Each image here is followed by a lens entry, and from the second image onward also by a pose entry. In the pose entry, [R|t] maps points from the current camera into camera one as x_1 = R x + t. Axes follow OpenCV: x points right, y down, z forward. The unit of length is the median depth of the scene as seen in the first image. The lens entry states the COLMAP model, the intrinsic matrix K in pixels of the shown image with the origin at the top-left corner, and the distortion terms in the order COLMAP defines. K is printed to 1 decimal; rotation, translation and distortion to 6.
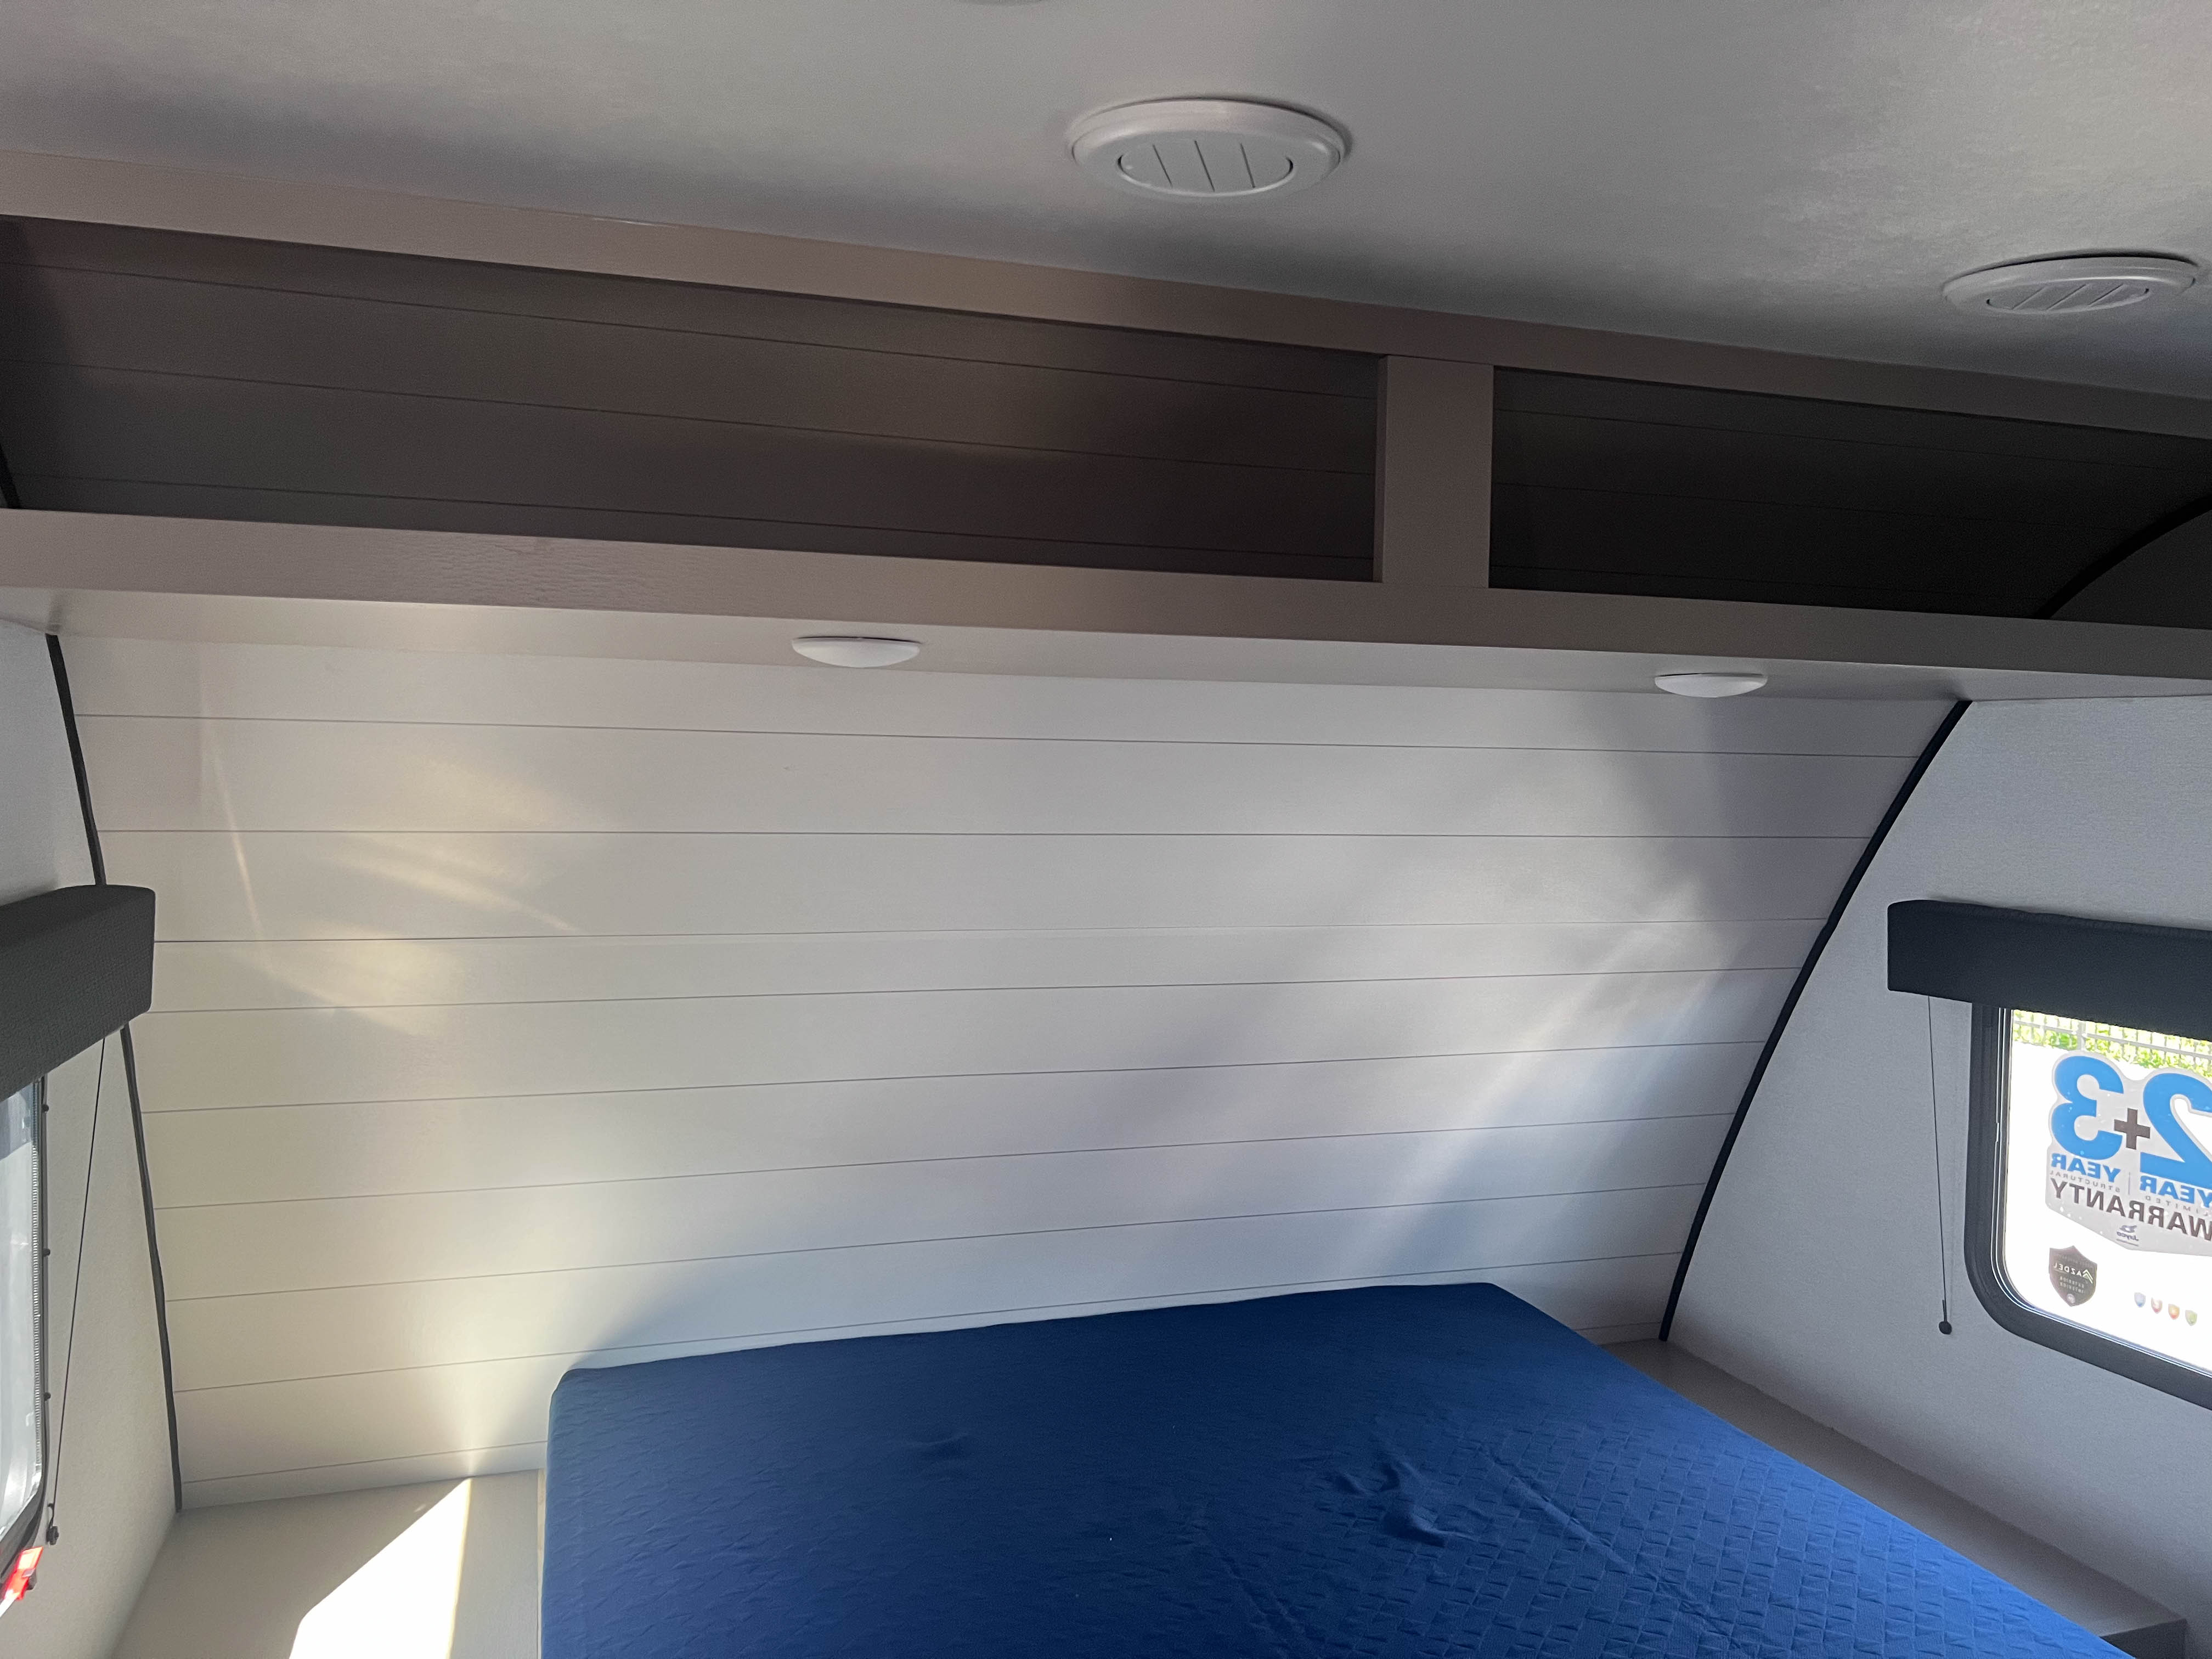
lens RADIAL K [[1668.8, 0, 1088.7], [0, 1668.8, 825.4], [0, 0, 1]] dist [0.055625, -0.065273]
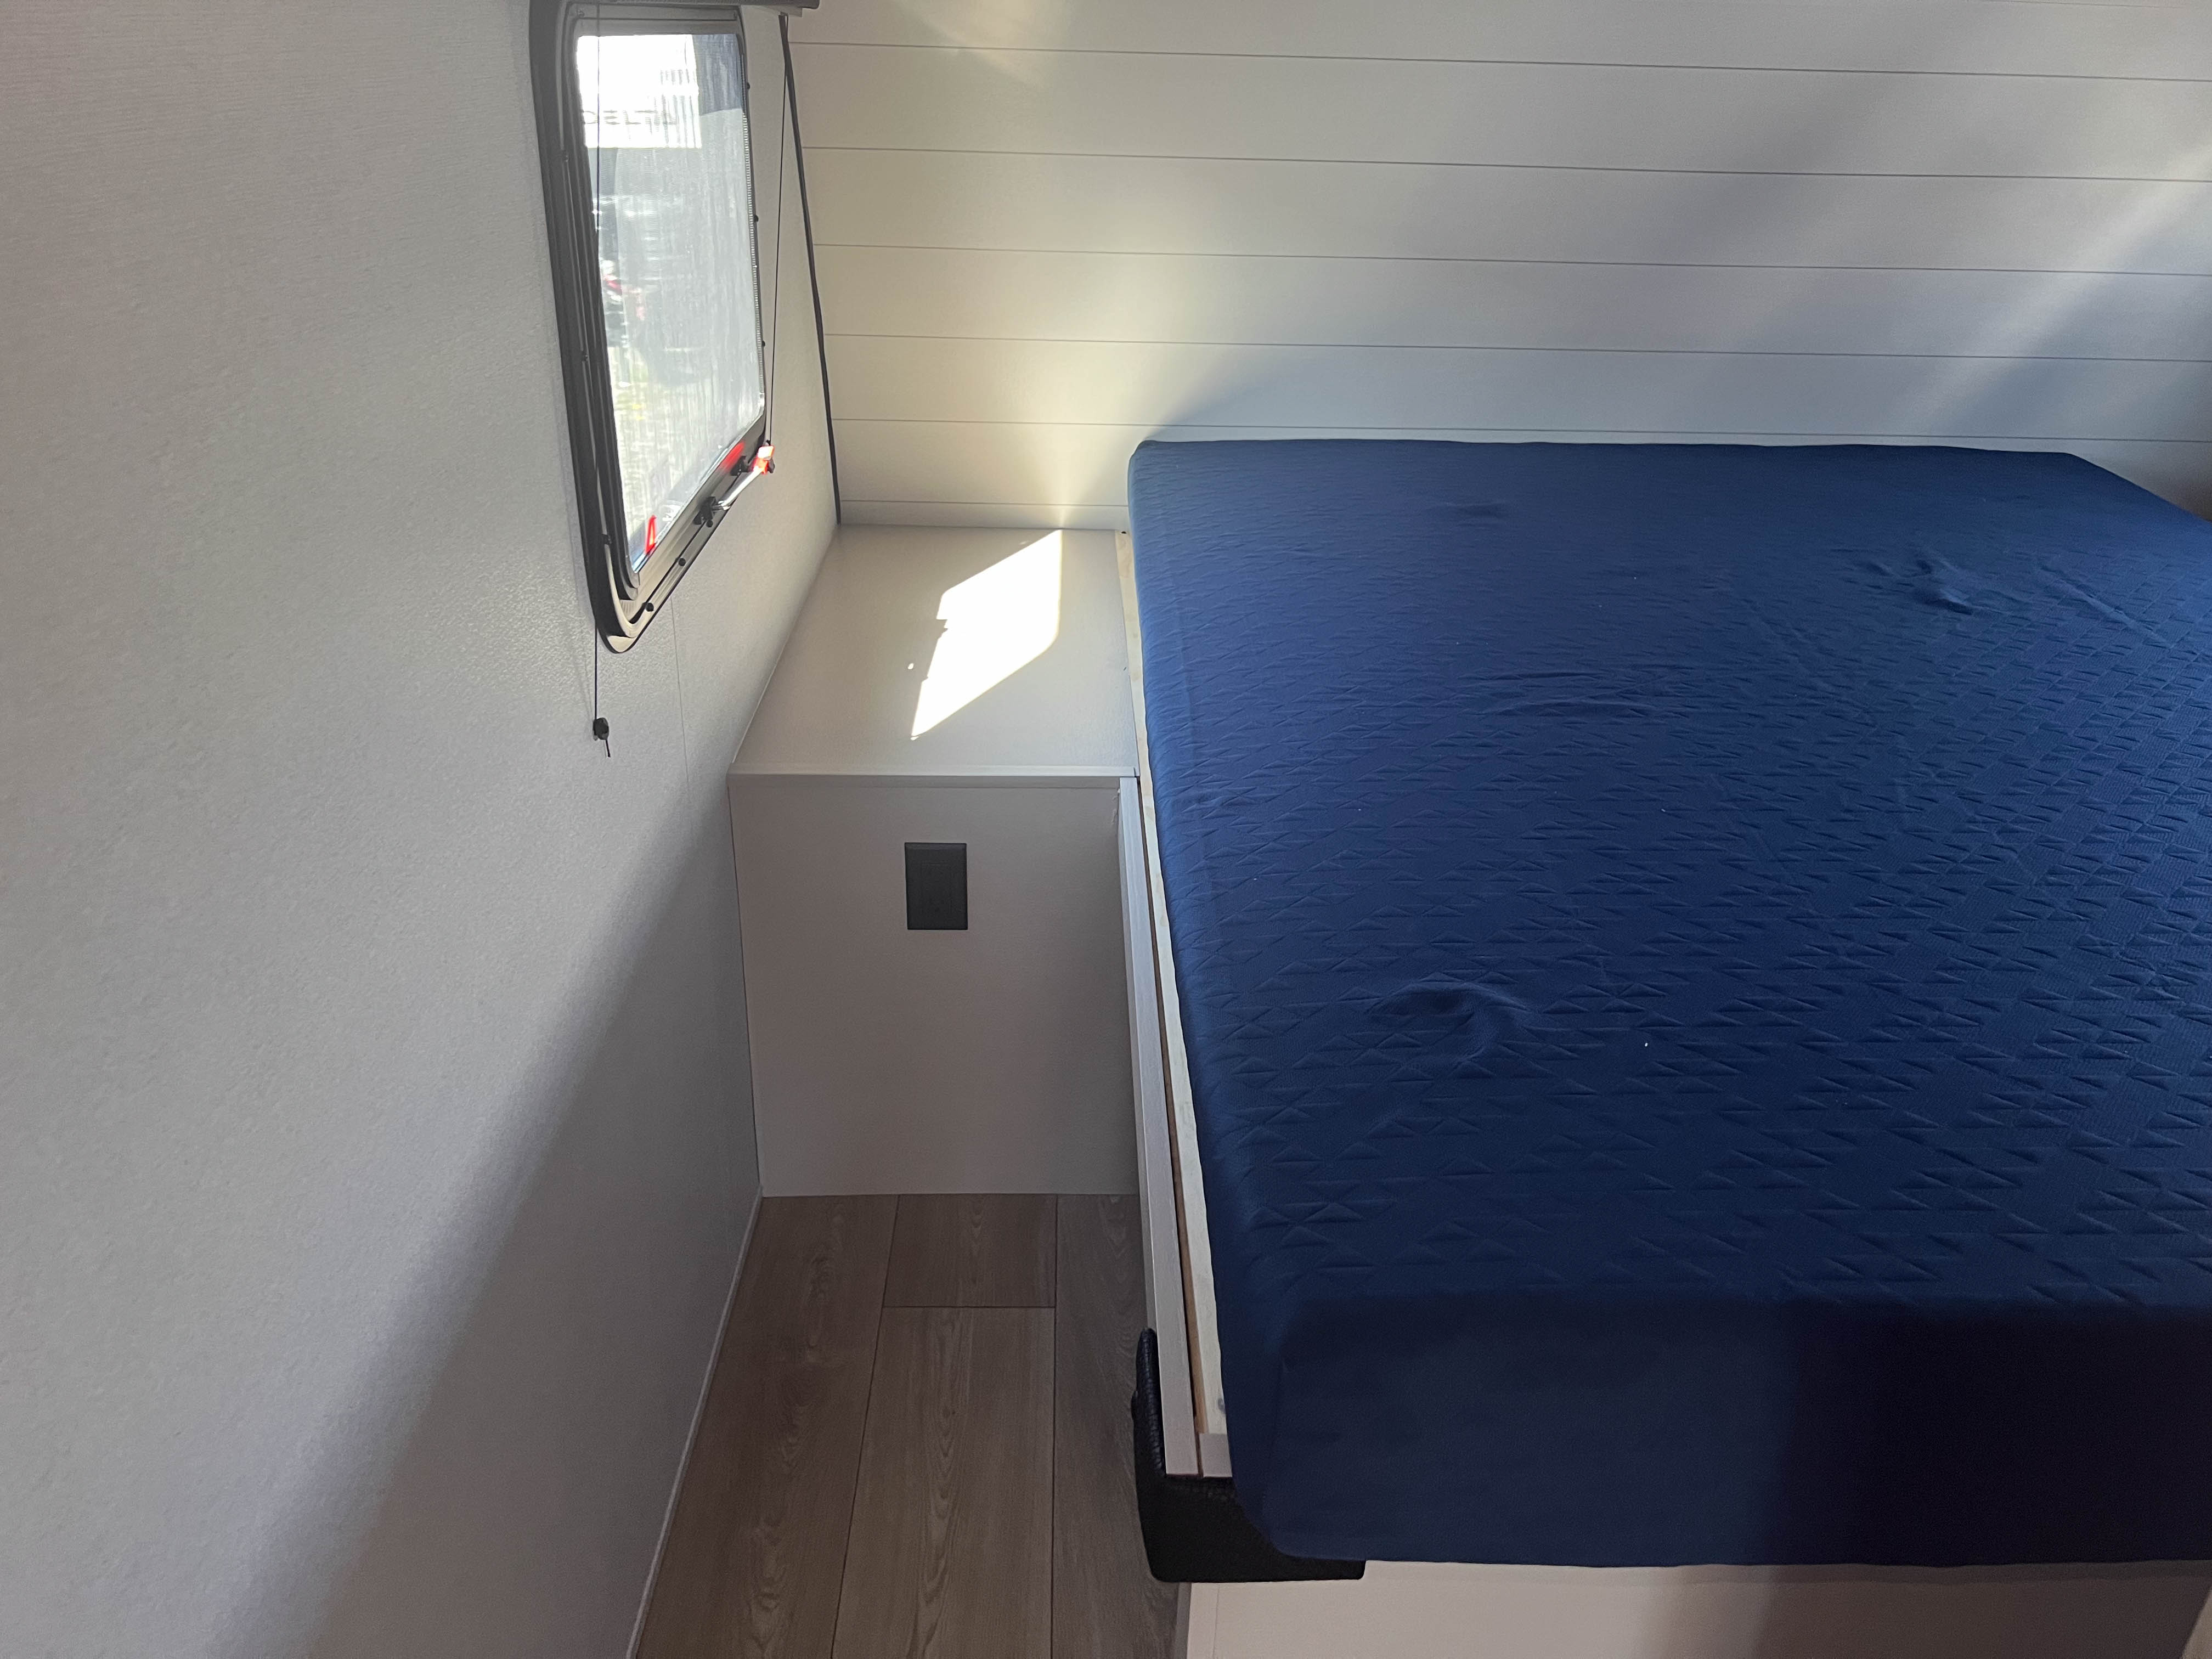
lens RADIAL K [[1668.8, 0, 1093.0], [0, 1668.8, 808.9], [0, 0, 1]] dist [0.055625, -0.065273]
pose [[0.955410, 0.129275, -0.265481, -0.012180], [-0.016816, 0.921434, 0.388172, 0.126231], [0.294804, -0.366399, 0.882521, -0.101158]]
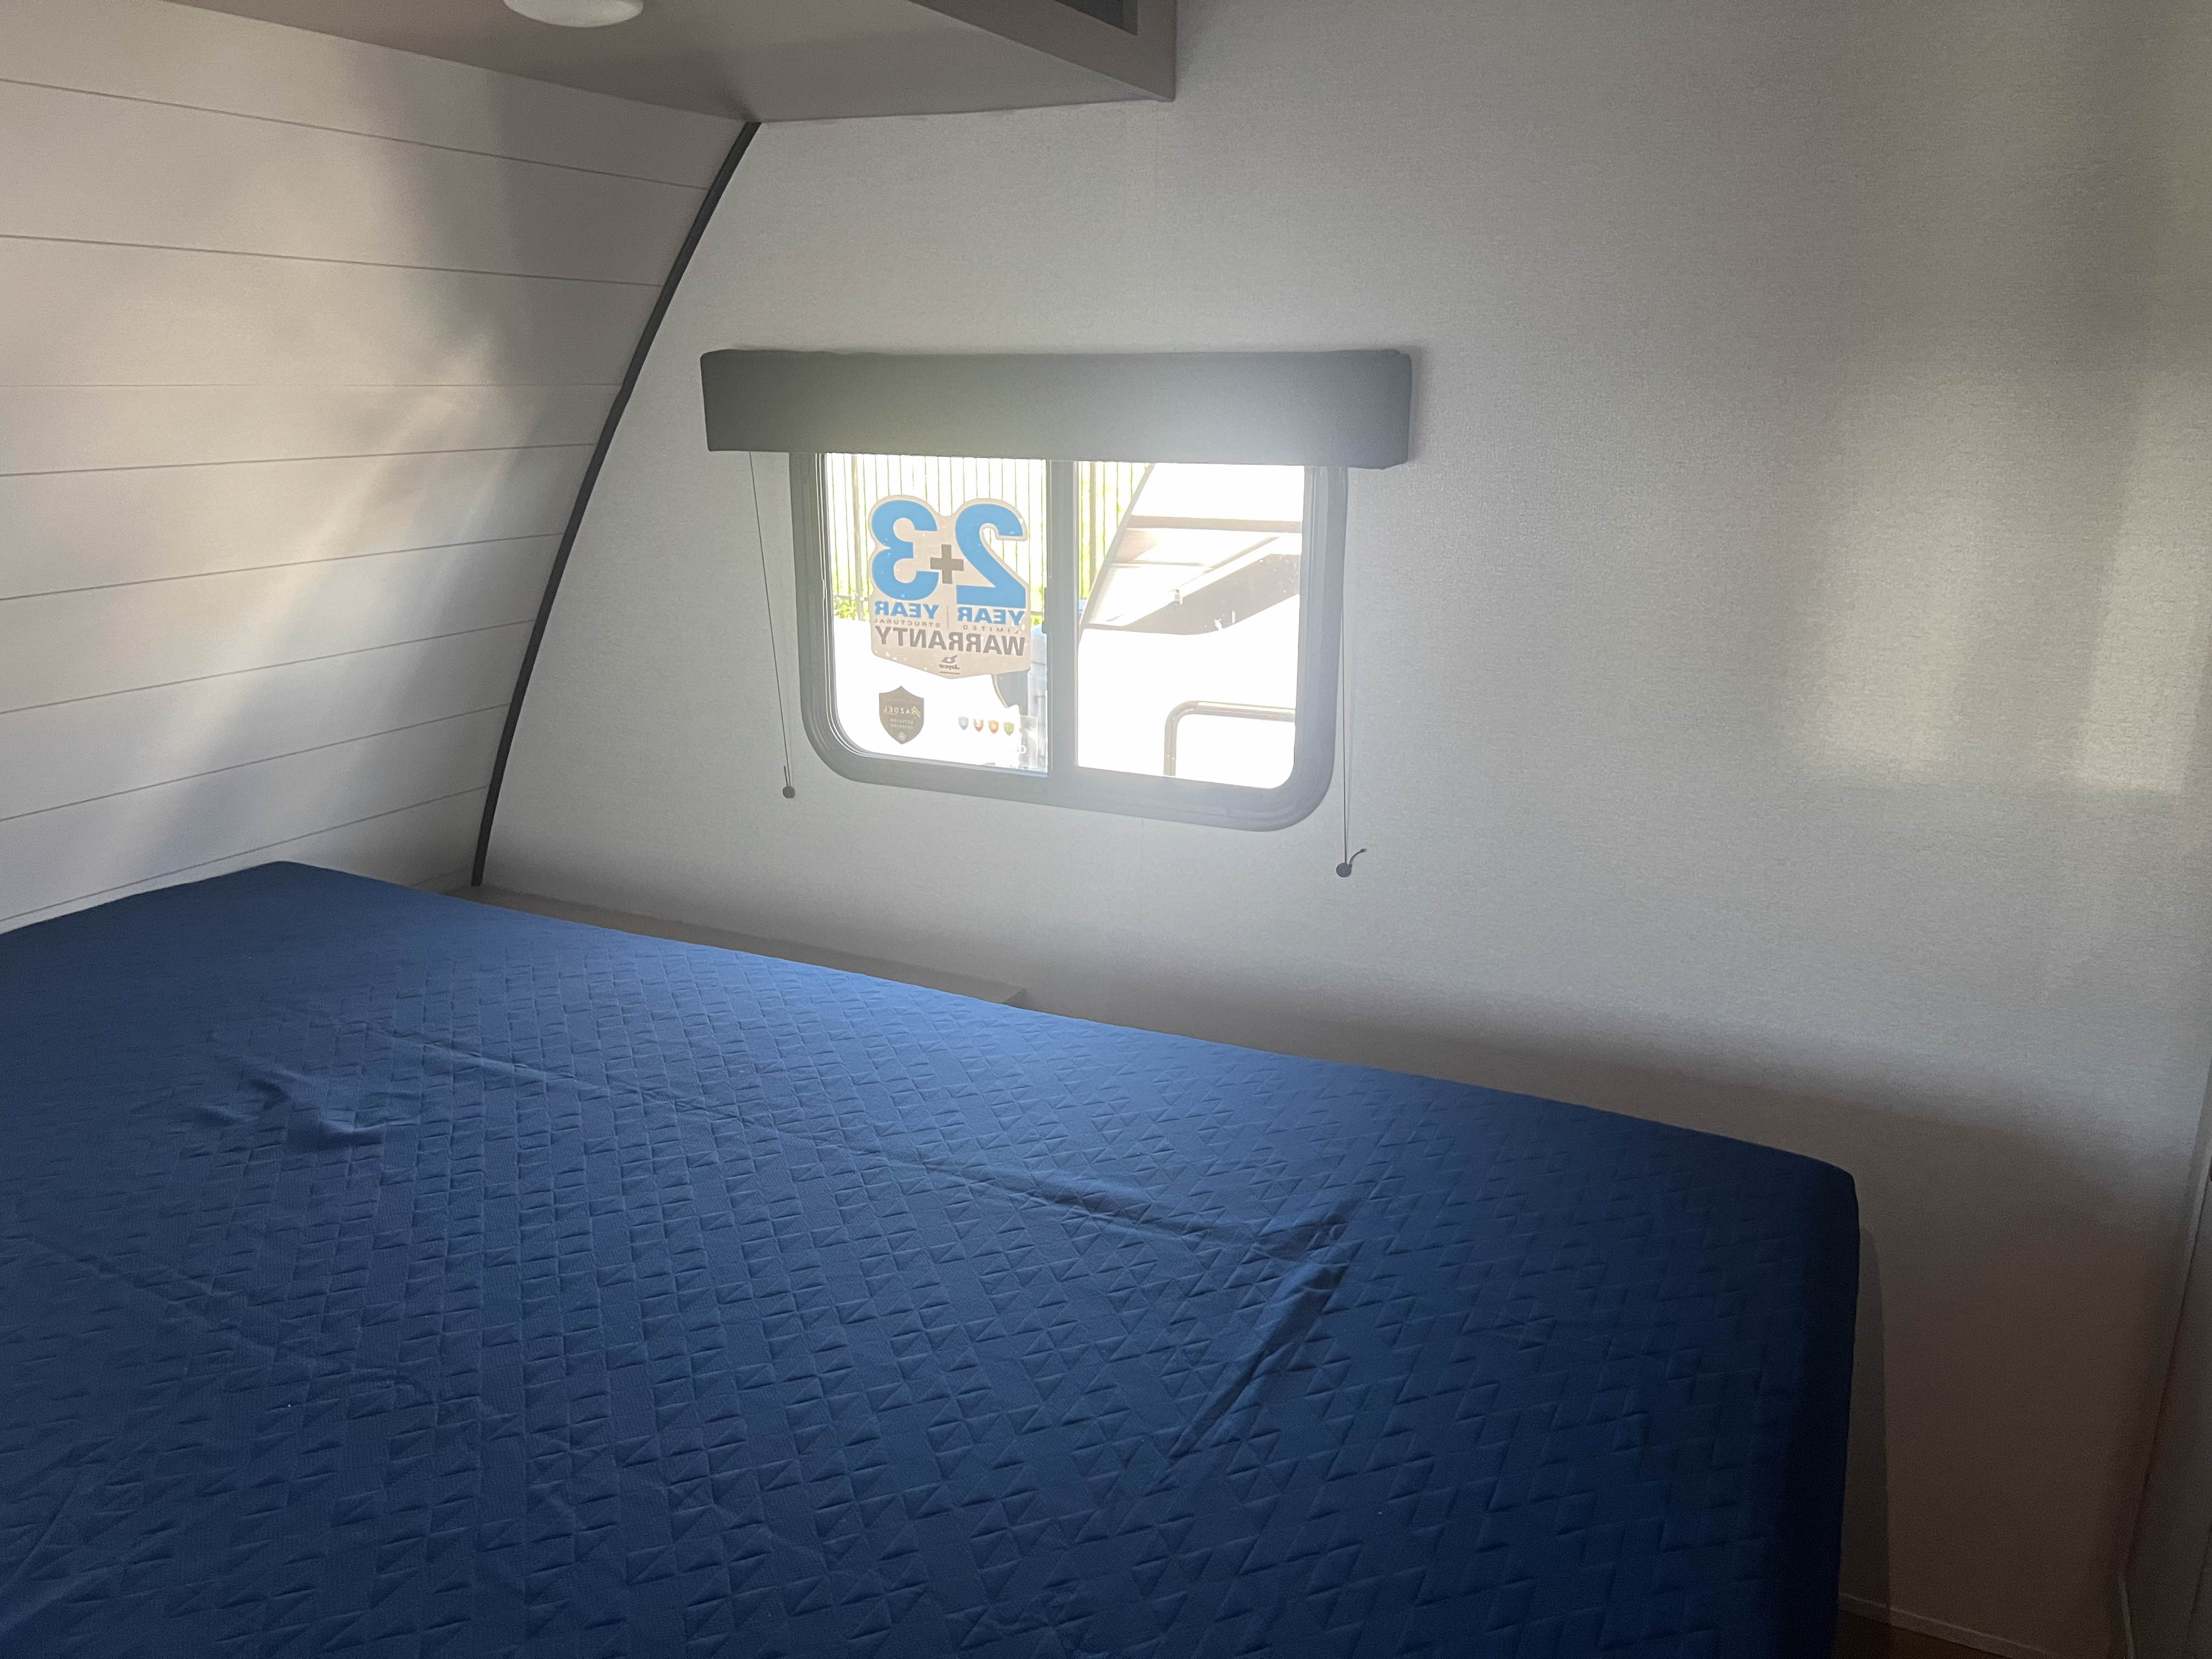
lens RADIAL K [[1668.8, 0, 1116.6], [0, 1668.8, 826.4], [0, 0, 1]] dist [0.055625, -0.065273]
pose [[0.689314, -0.199324, 0.696503, -0.064363], [0.027751, 0.967965, 0.249547, 0.082546], [-0.723931, -0.152687, 0.672763, 0.205031]]
